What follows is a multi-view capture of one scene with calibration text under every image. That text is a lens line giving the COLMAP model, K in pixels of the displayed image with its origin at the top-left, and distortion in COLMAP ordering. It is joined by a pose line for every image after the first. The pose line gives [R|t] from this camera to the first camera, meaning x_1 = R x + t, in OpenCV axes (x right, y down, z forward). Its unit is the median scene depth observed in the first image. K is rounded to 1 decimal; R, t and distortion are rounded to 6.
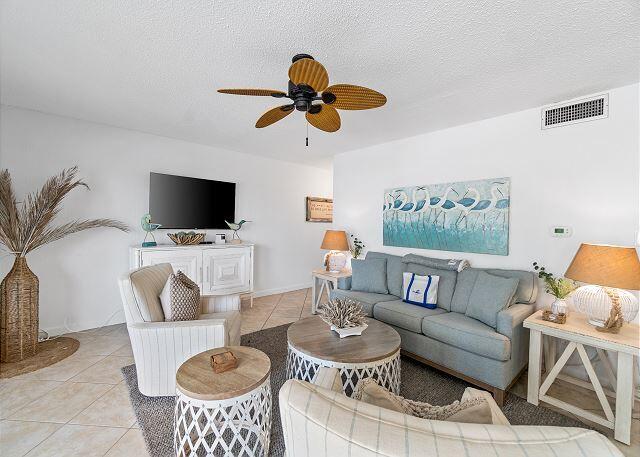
lens RADIAL K [[276.3, 0, 318.4], [0, 276.3, 229.8], [0, 0, 1]] dist [0.001824, 0.000700]
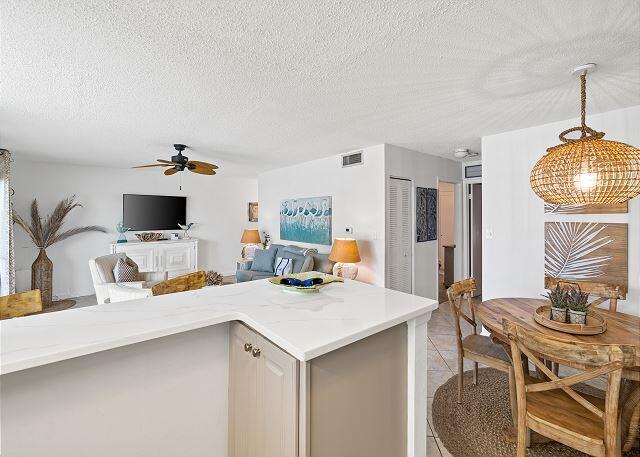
lens RADIAL K [[285.7, 0, 315.4], [0, 285.7, 214.9], [0, 0, 1]] dist [0.012967, 0.000084]
pose [[0.997172, -0.020788, -0.072219, 0.597284], [0.019116, 0.999535, -0.023760, -0.037016], [0.072679, 0.022312, 0.997106, -0.535341]]
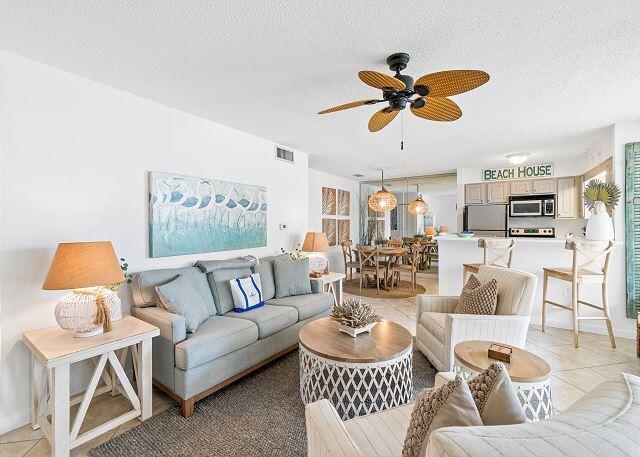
lens RADIAL K [[279.8, 0, 317.7], [0, 279.8, 226.3], [0, 0, 1]] dist [-0.008679, 0.000361]
pose [[-0.227632, -0.028429, 0.973332, -0.553318], [0.022614, 0.999150, 0.034472, -0.035599], [-0.973485, 0.029858, -0.226795, 0.875750]]
